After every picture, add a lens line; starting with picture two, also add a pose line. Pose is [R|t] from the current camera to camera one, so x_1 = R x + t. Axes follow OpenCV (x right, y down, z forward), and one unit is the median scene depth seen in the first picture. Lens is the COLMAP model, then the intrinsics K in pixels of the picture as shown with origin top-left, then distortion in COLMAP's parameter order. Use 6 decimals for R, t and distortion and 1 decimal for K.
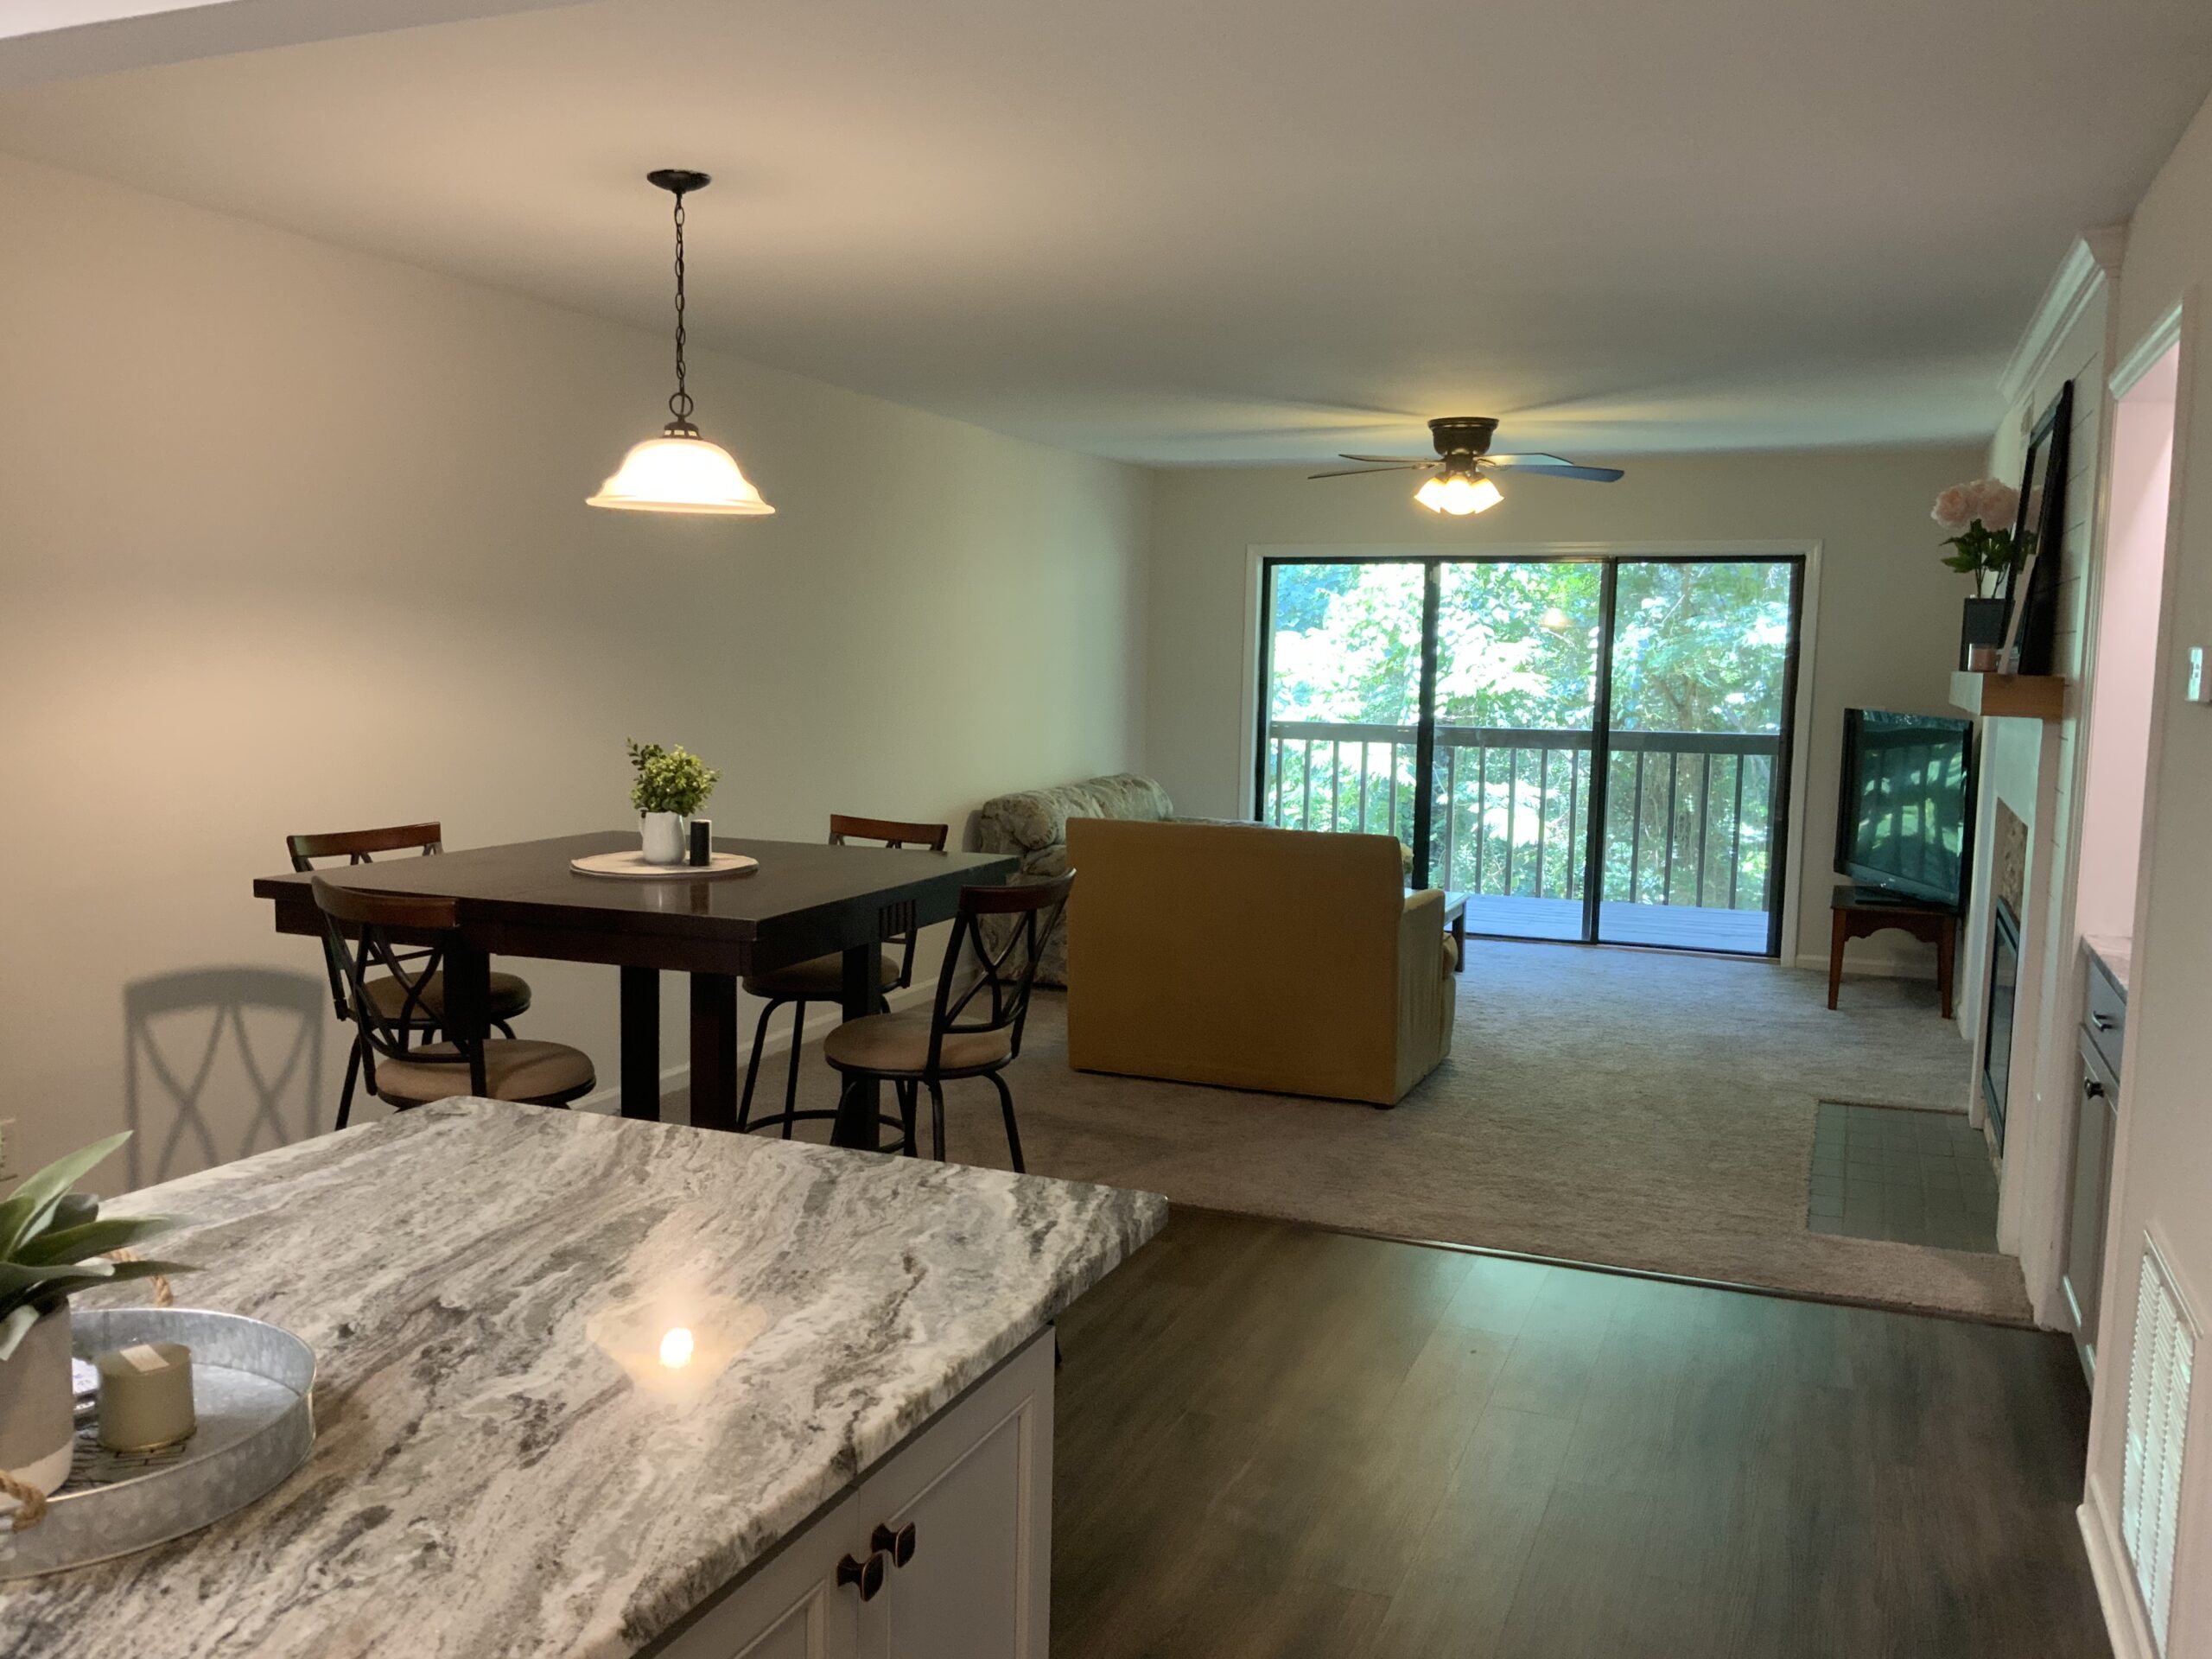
lens RADIAL K [[1825.1, 0, 1106.0], [0, 1825.1, 829.5], [0, 0, 1]] dist [0.127652, -0.278562]
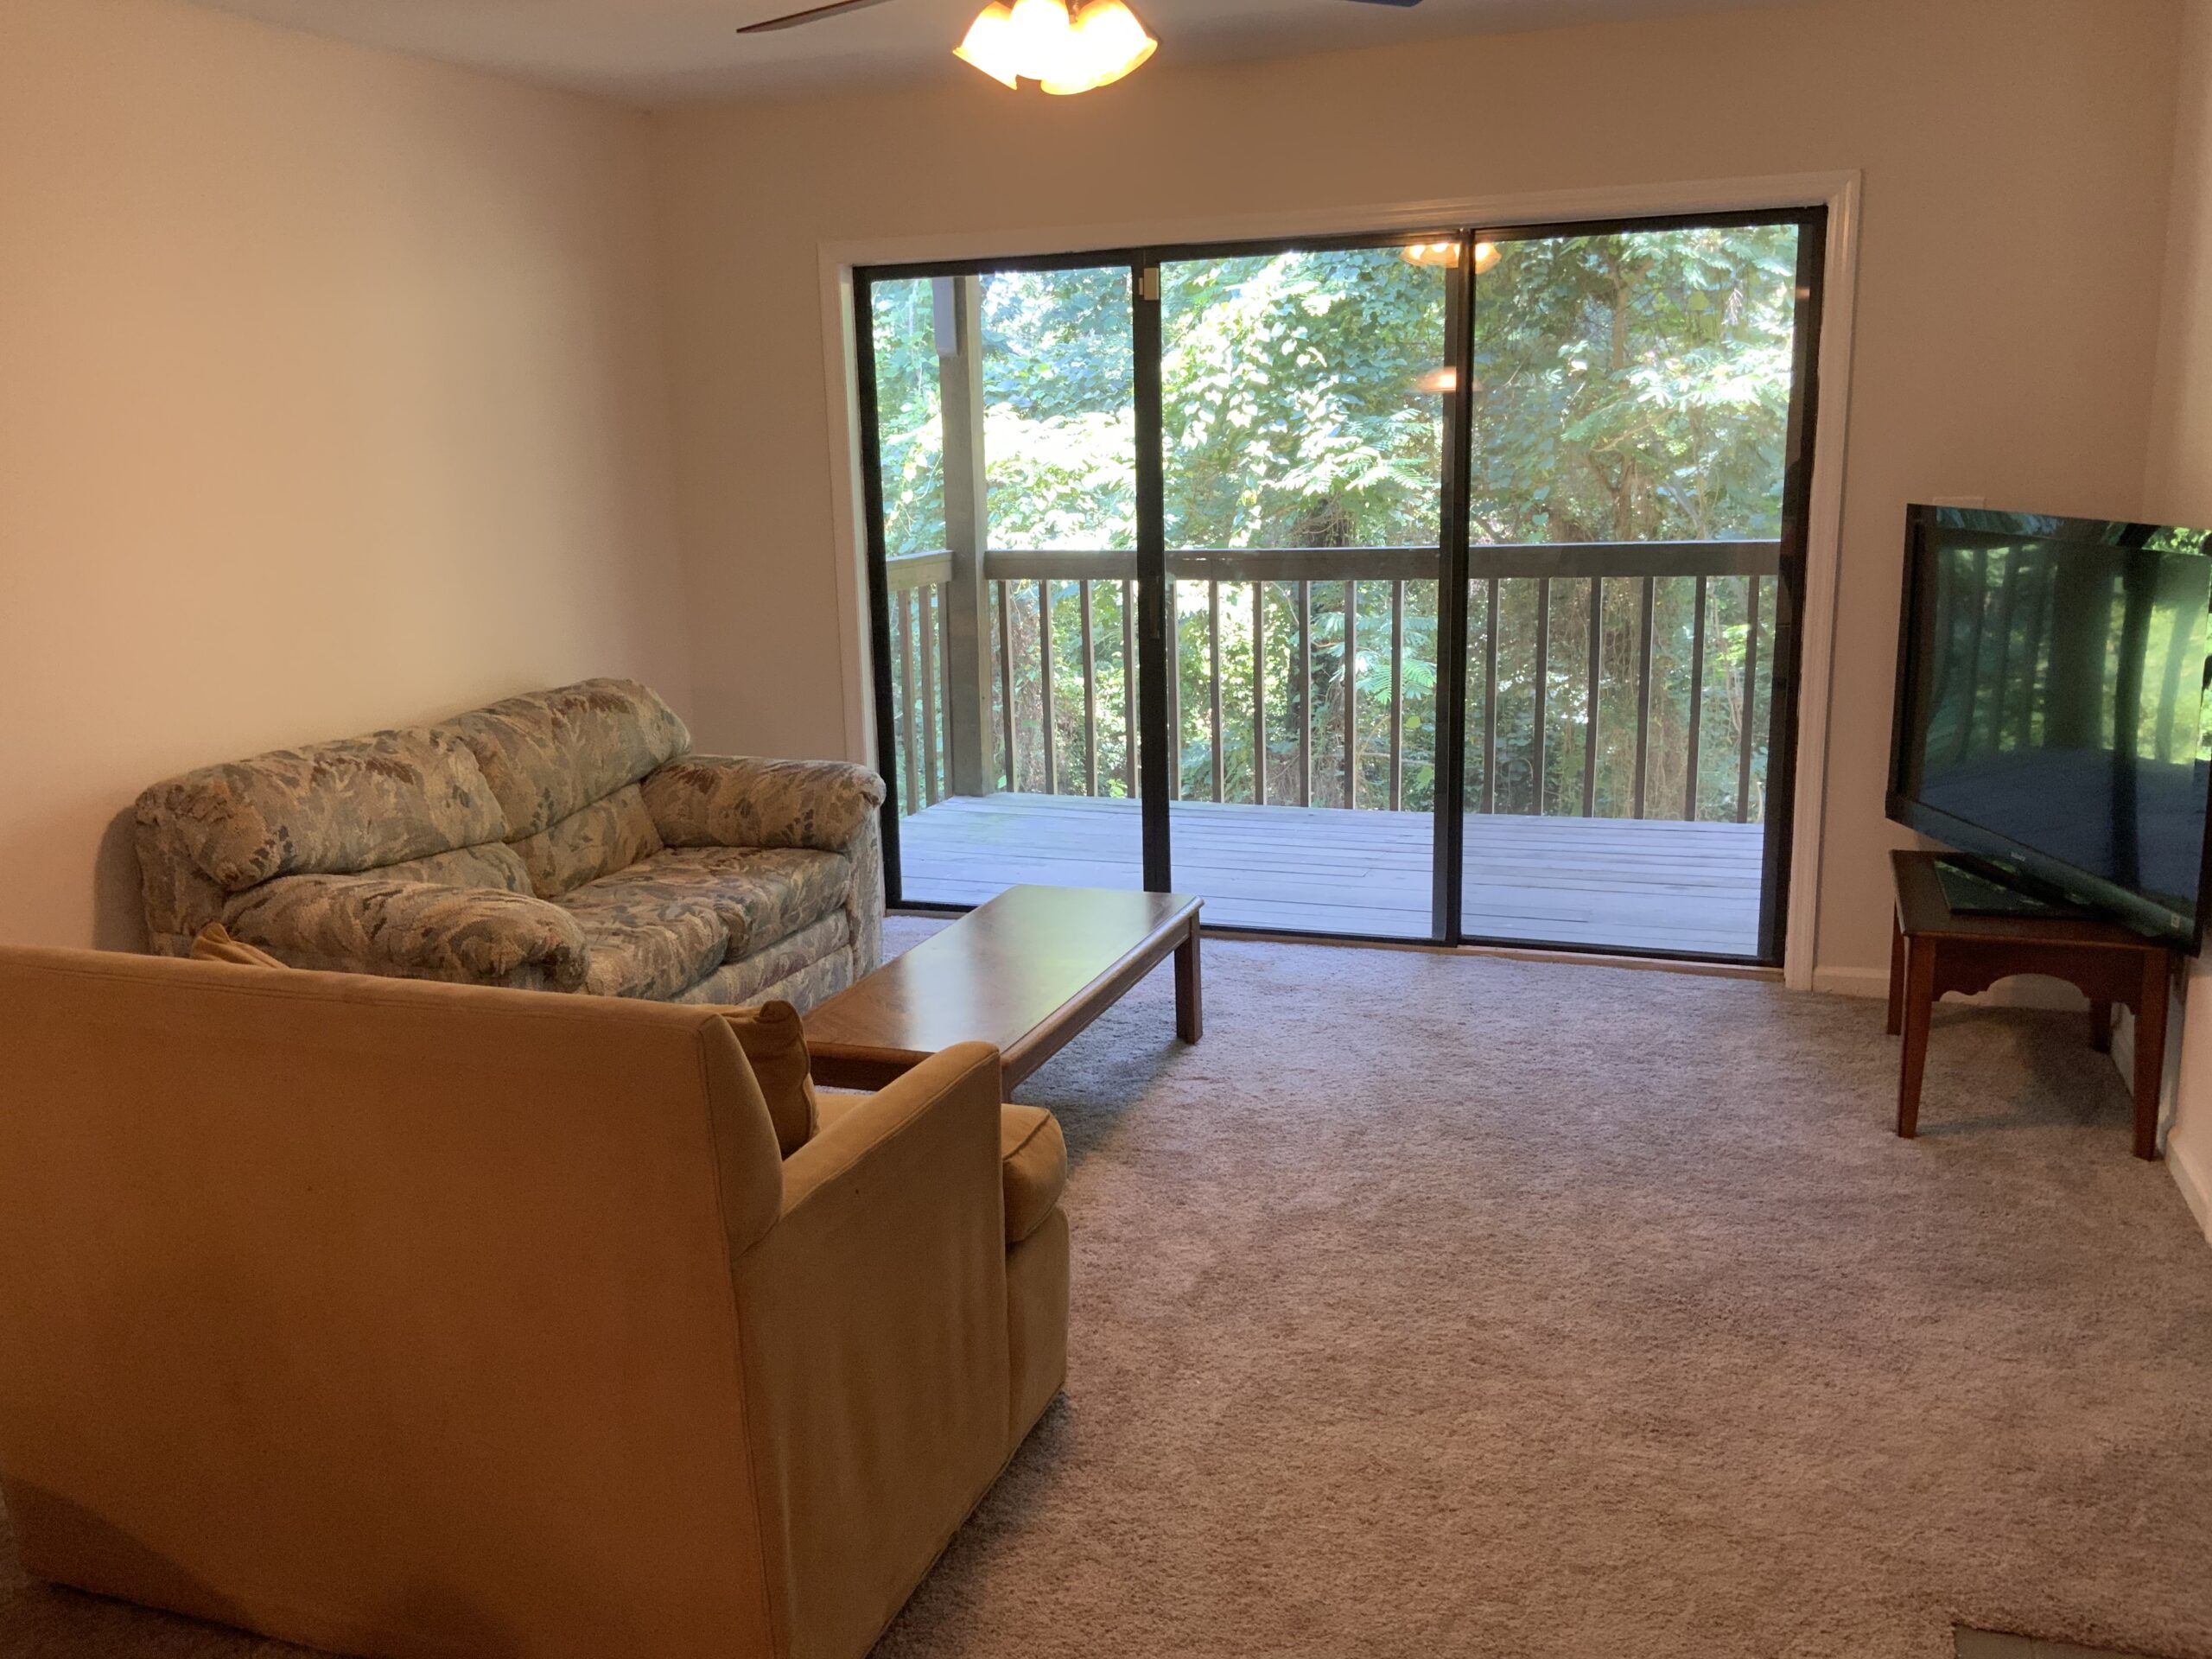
lens RADIAL K [[1825.1, 0, 1106.0], [0, 1825.1, 829.5], [0, 0, 1]] dist [0.127652, -0.278562]
pose [[0.998410, -0.051558, 0.022784, 0.150671], [0.048834, 0.993034, 0.107228, -0.038865], [-0.028154, -0.105945, 0.993973, 0.456558]]
